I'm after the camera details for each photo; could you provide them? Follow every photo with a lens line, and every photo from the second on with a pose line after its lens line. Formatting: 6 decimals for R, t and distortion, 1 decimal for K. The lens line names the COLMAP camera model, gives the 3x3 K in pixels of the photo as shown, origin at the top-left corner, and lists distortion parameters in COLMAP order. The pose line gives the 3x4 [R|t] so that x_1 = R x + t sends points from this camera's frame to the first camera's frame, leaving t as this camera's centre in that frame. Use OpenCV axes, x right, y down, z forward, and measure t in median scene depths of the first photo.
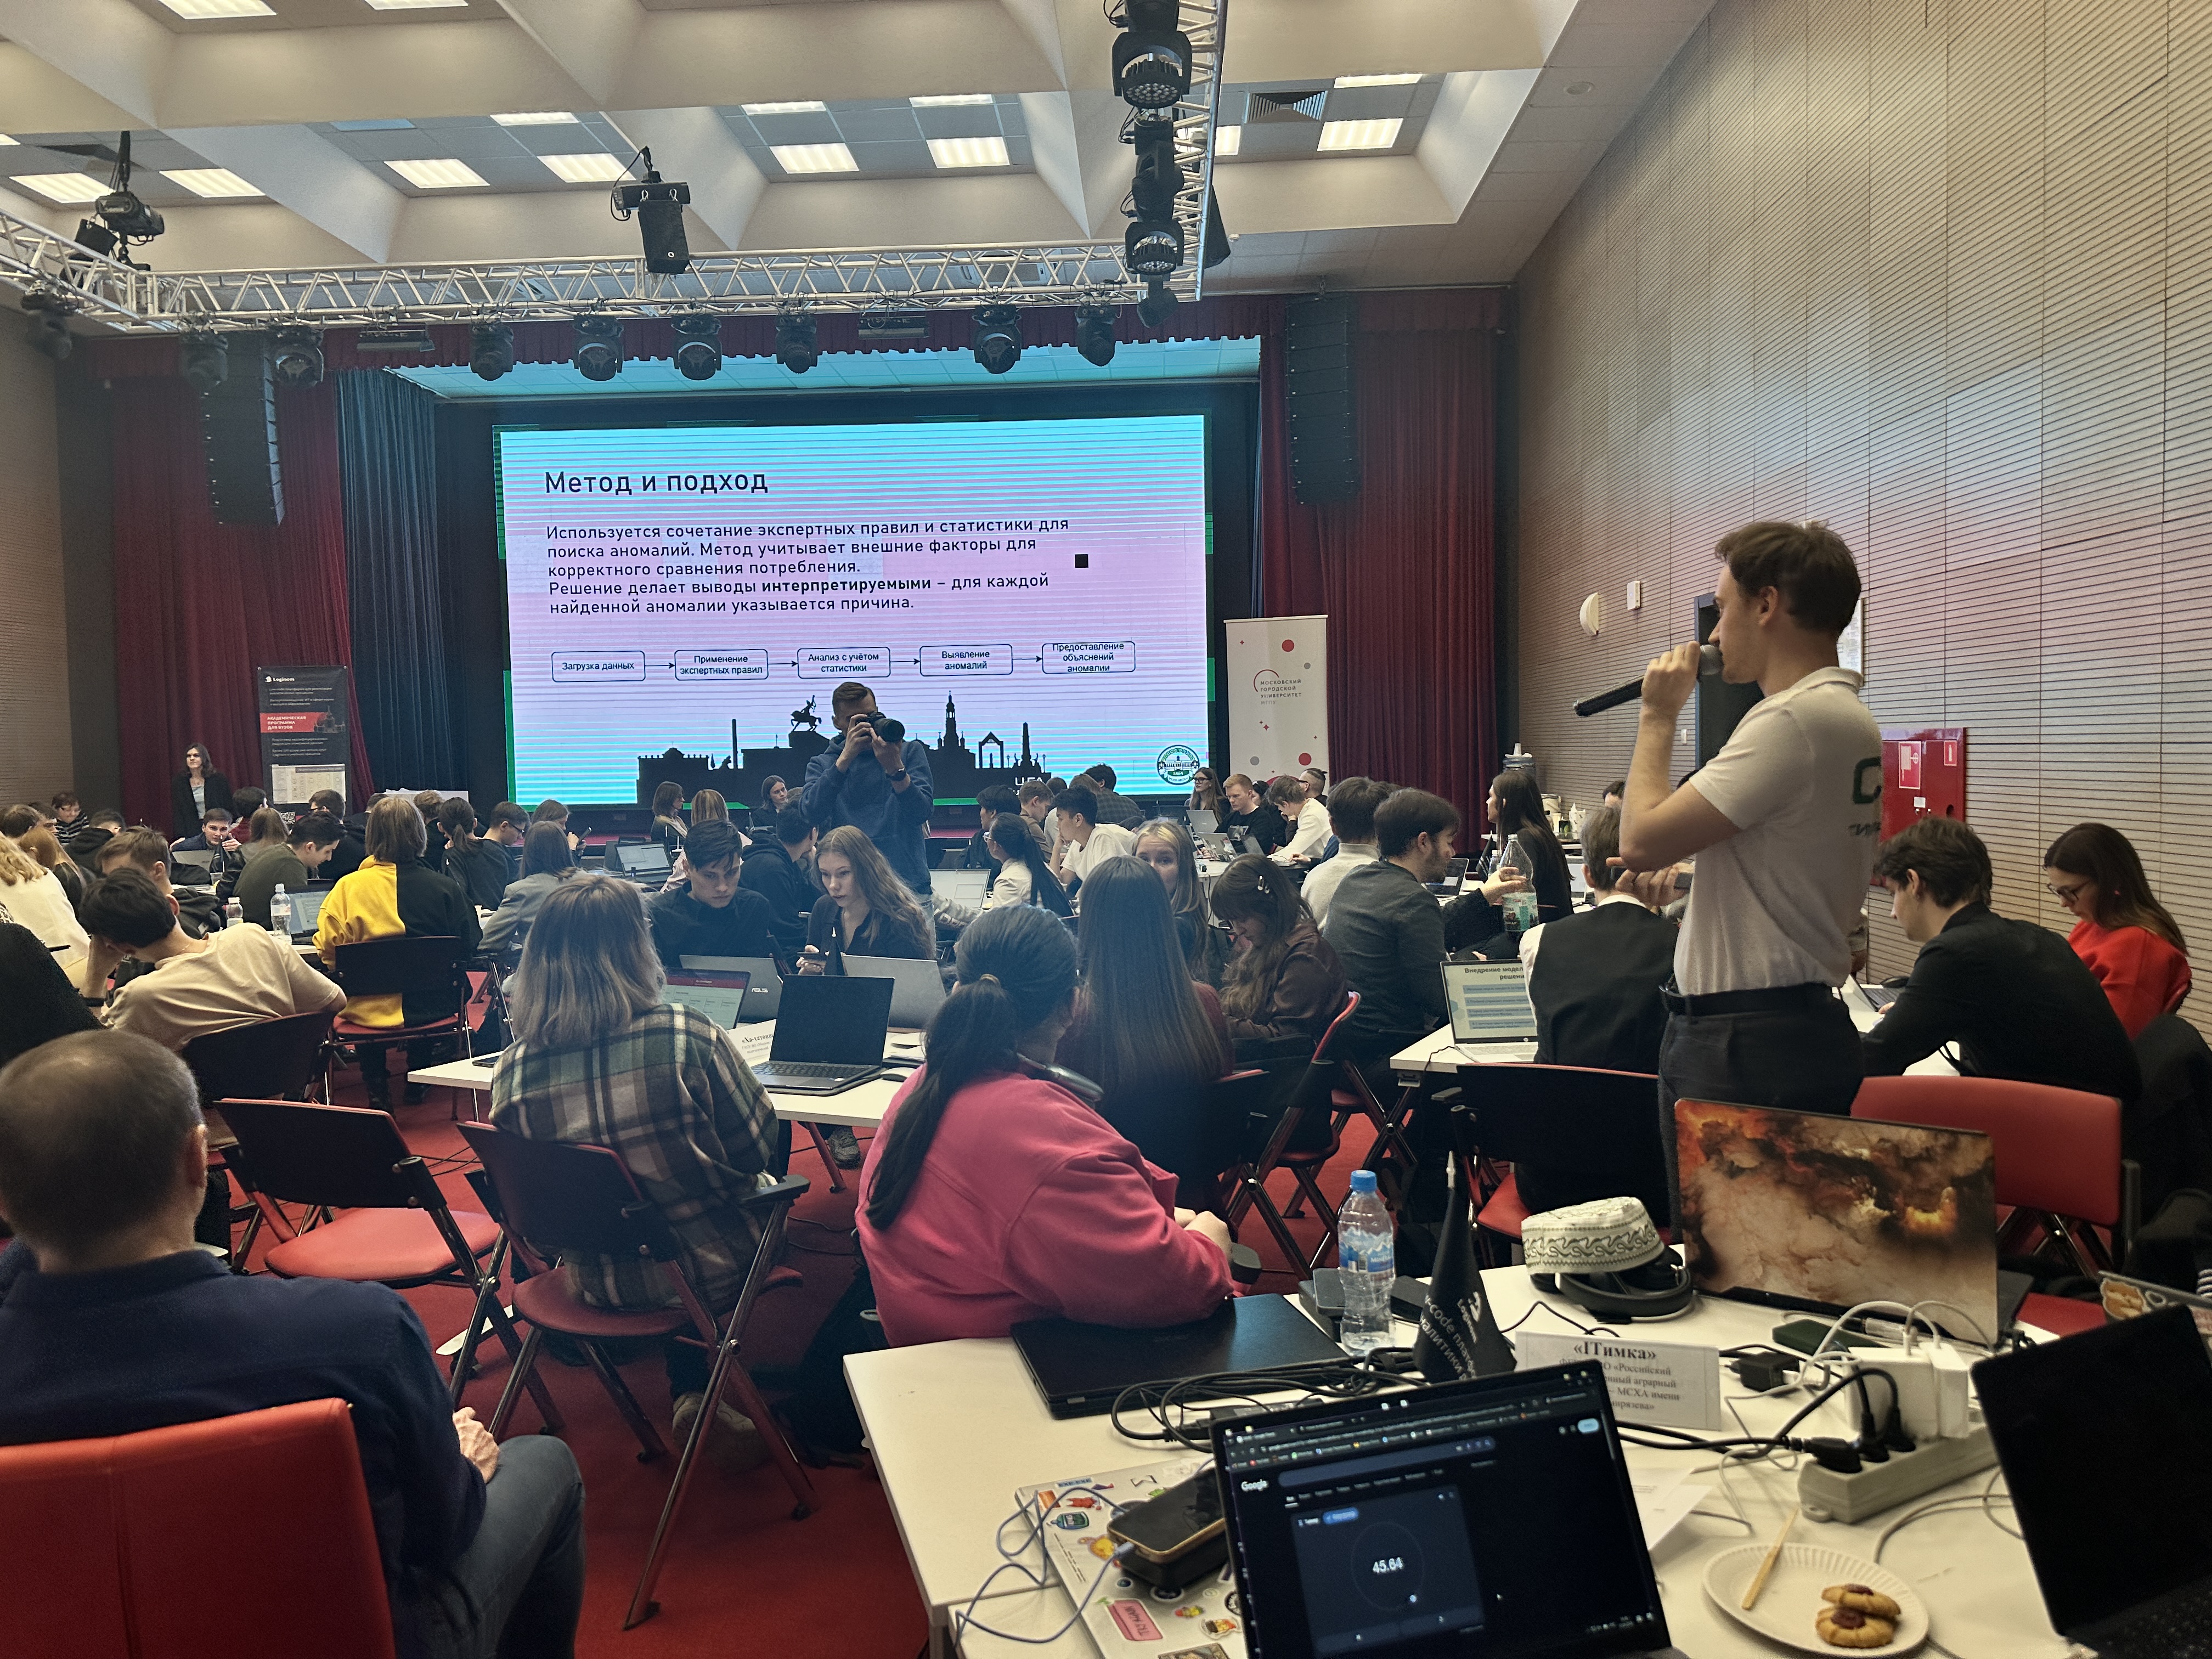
lens RADIAL K [[1580.0, 0, 1106.0], [0, 1580.0, 829.5], [0, 0, 1]] dist [-0.003317, -0.055878]
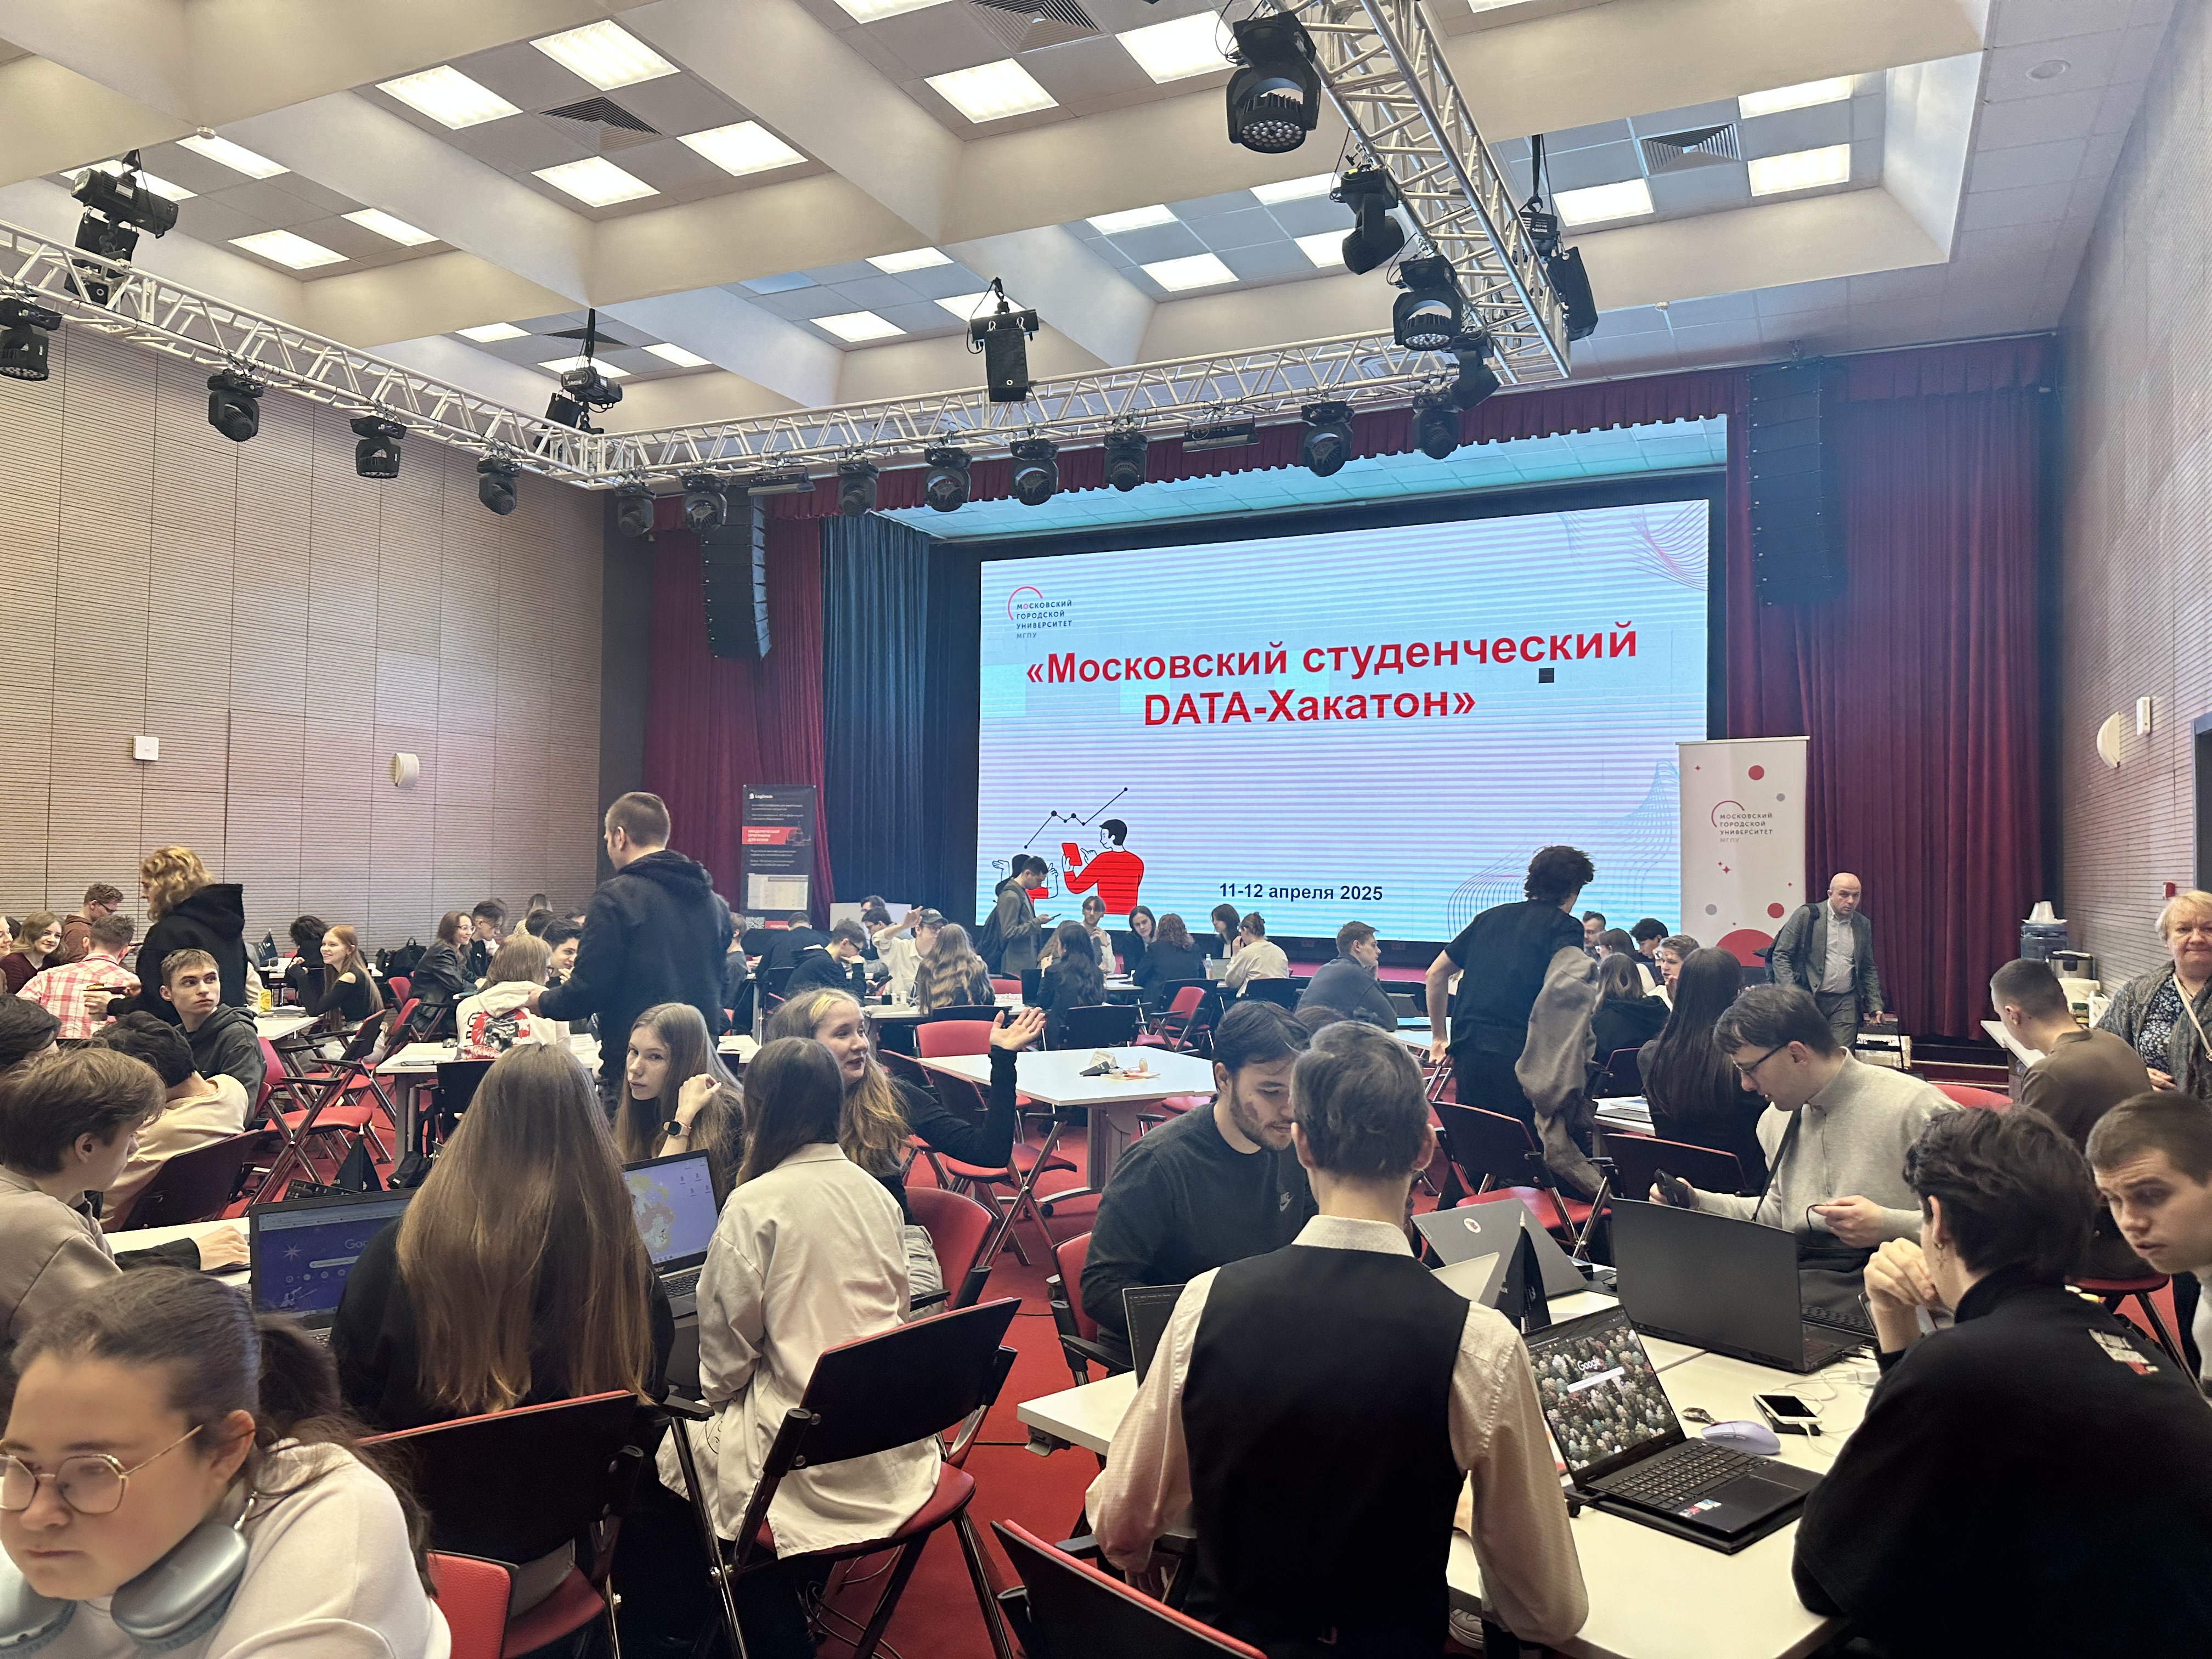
lens RADIAL K [[1552.1, 0, 1106.0], [0, 1552.1, 829.5], [0, 0, 1]] dist [0.001173, -0.041788]
pose [[0.918518, 0.021678, -0.394785, 0.152415], [-0.049507, 0.996943, -0.060442, -0.023104], [0.392268, 0.075062, 0.916783, 0.126870]]
